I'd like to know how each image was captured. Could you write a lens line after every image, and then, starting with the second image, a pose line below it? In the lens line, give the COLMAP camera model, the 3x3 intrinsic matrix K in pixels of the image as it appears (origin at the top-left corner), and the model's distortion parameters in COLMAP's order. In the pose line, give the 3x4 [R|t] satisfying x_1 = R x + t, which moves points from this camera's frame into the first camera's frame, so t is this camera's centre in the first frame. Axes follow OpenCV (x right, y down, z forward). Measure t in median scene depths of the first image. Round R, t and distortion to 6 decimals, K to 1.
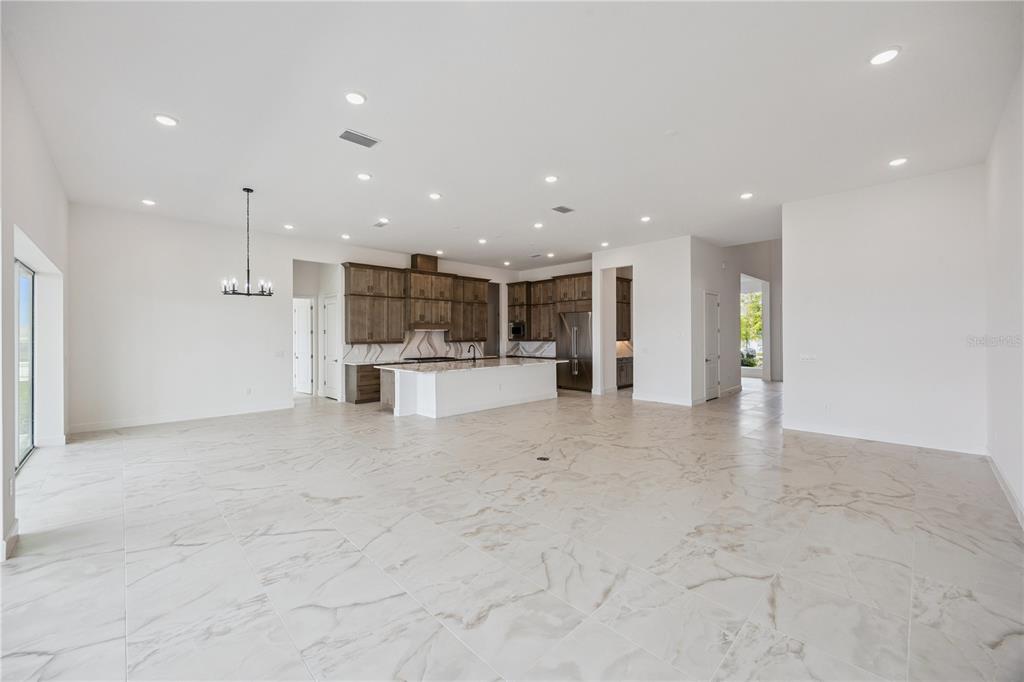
lens RADIAL K [[396.3, 0, 504.3], [0, 396.3, 330.9], [0, 0, 1]] dist [0.000768, -0.000058]
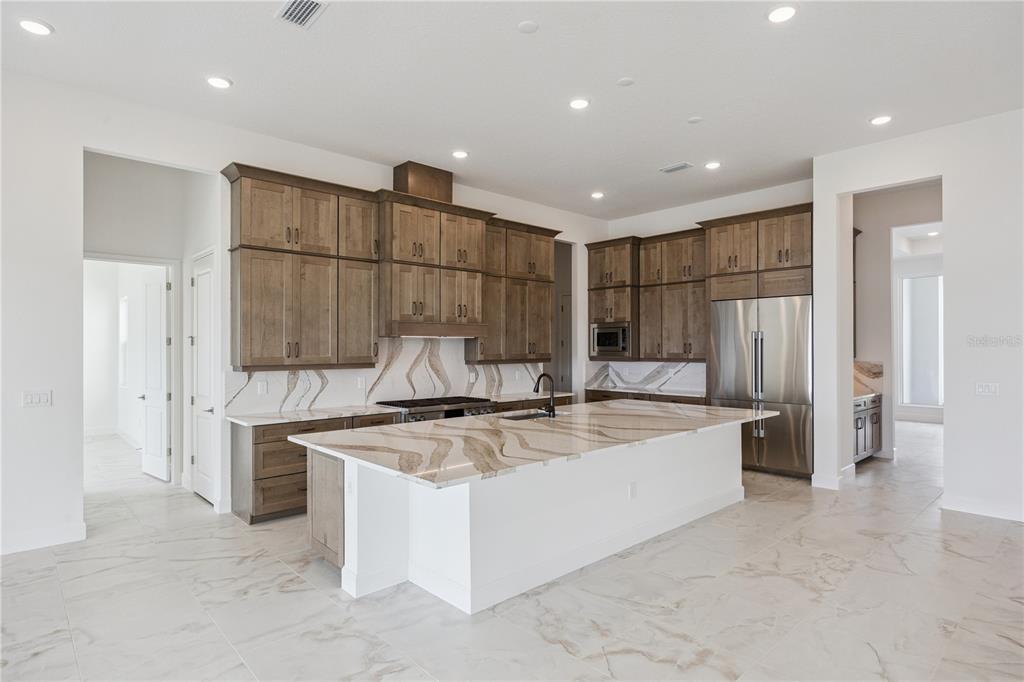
lens RADIAL K [[545.2, 0, 513.9], [0, 545.2, 344.3], [0, 0, 1]] dist [-0.000740, -0.001081]
pose [[0.999923, 0.001543, -0.012327, -0.095240], [-0.001498, 0.999992, 0.003617, 0.003707], [0.012332, -0.003598, 0.999917, 0.403886]]
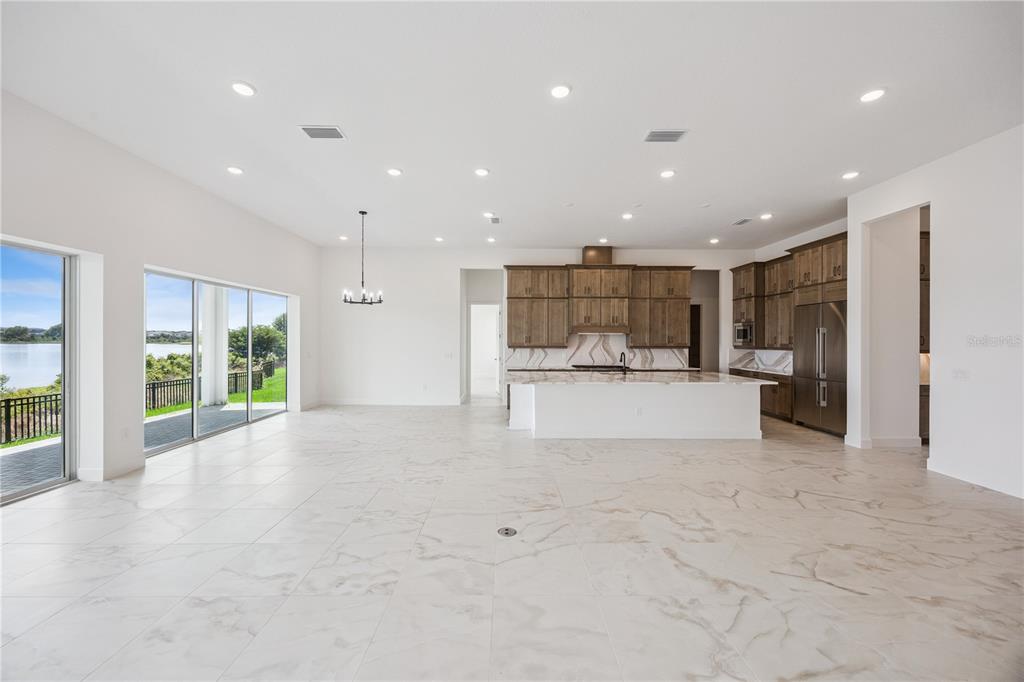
lens RADIAL K [[390.7, 0, 508.9], [0, 390.7, 339.0], [0, 0, 1]] dist [-0.000503, 0.000053]
pose [[0.731064, 0.005745, -0.682285, 0.249466], [0.000393, 0.999961, 0.008842, 0.002149], [0.682309, -0.006732, 0.731033, 0.254075]]
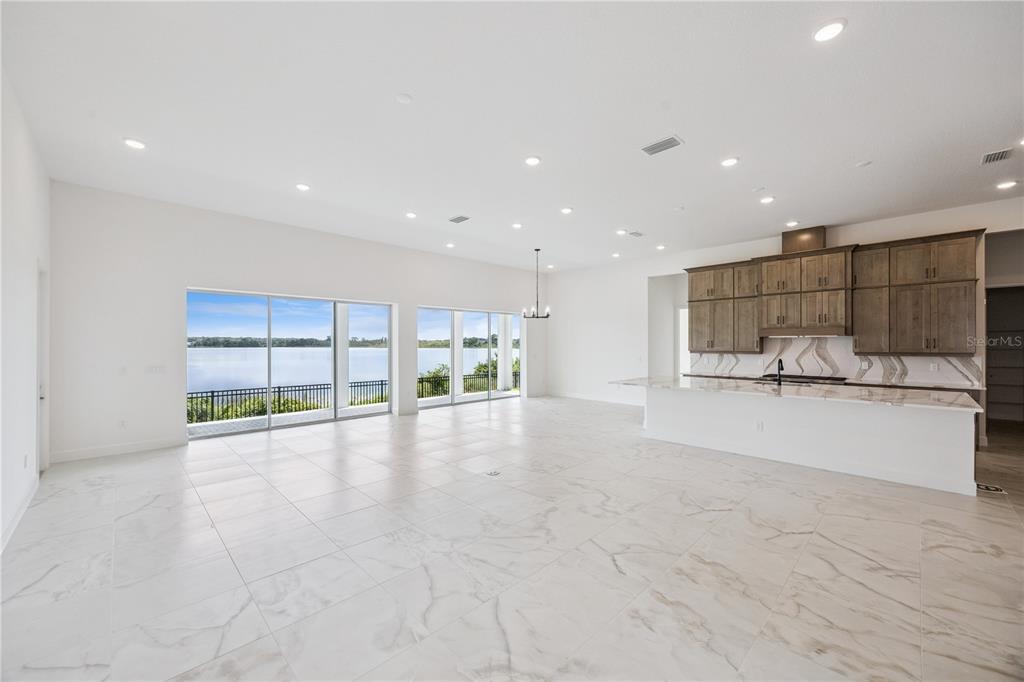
lens RADIAL K [[393.7, 0, 516.3], [0, 393.7, 345.7], [0, 0, 1]] dist [0.000164, -0.000238]
pose [[0.030860, 0.008319, -0.999489, 0.498263], [0.011878, 0.999892, 0.008690, 0.002069], [0.999453, -0.012140, 0.030758, 0.485215]]
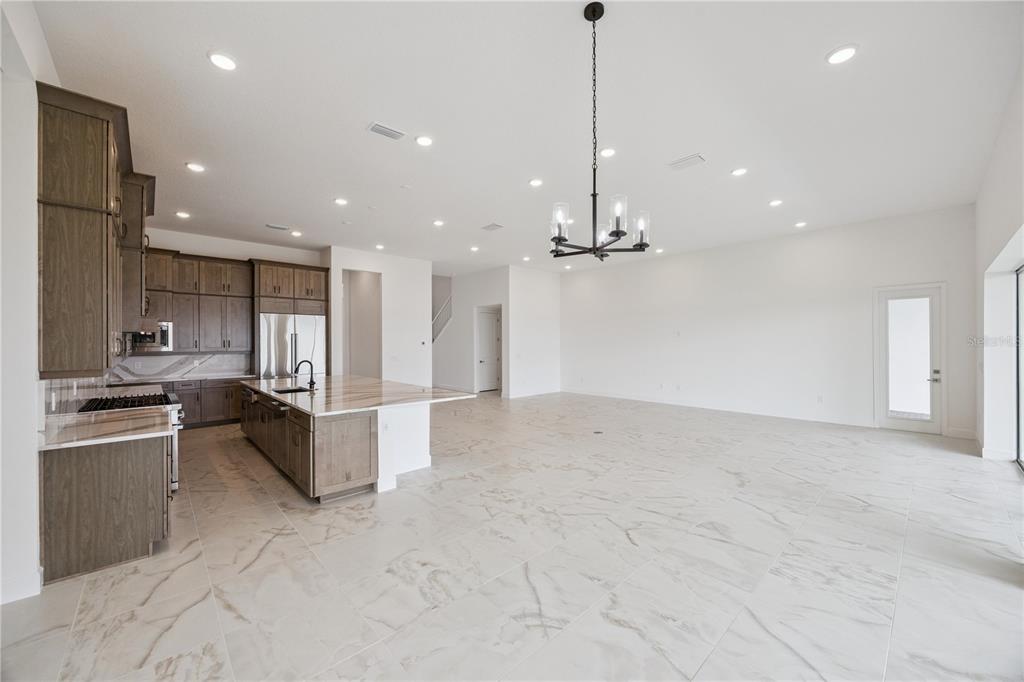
lens RADIAL K [[390.5, 0, 503.9], [0, 390.5, 355.9], [0, 0, 1]] dist [-0.000375, -0.000101]
pose [[0.027770, -0.033467, 0.999054, -0.598201], [-0.008229, 0.999398, 0.033707, 0.004819], [-0.999580, -0.009157, 0.027478, 0.608443]]
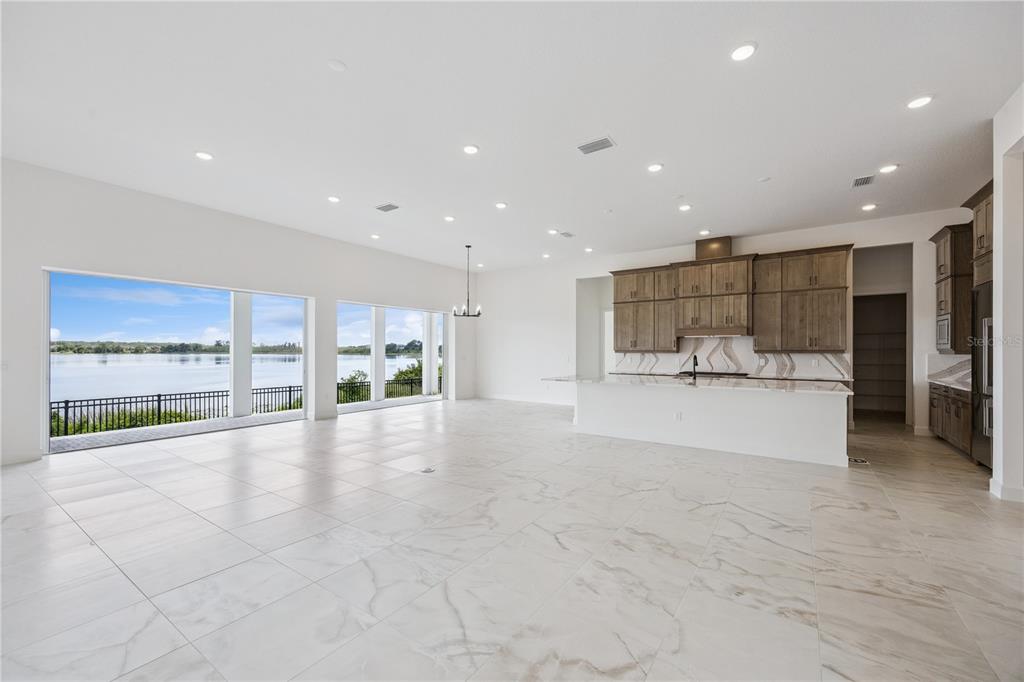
lens RADIAL K [[405.6, 0, 514.6], [0, 405.6, 351.7], [0, 0, 1]] dist [0.005697, 0.000027]
pose [[0.213846, 0.007621, -0.976838, 0.504615], [0.008145, 0.999921, 0.009584, 0.017292], [0.976833, -0.010006, 0.213767, 0.469570]]
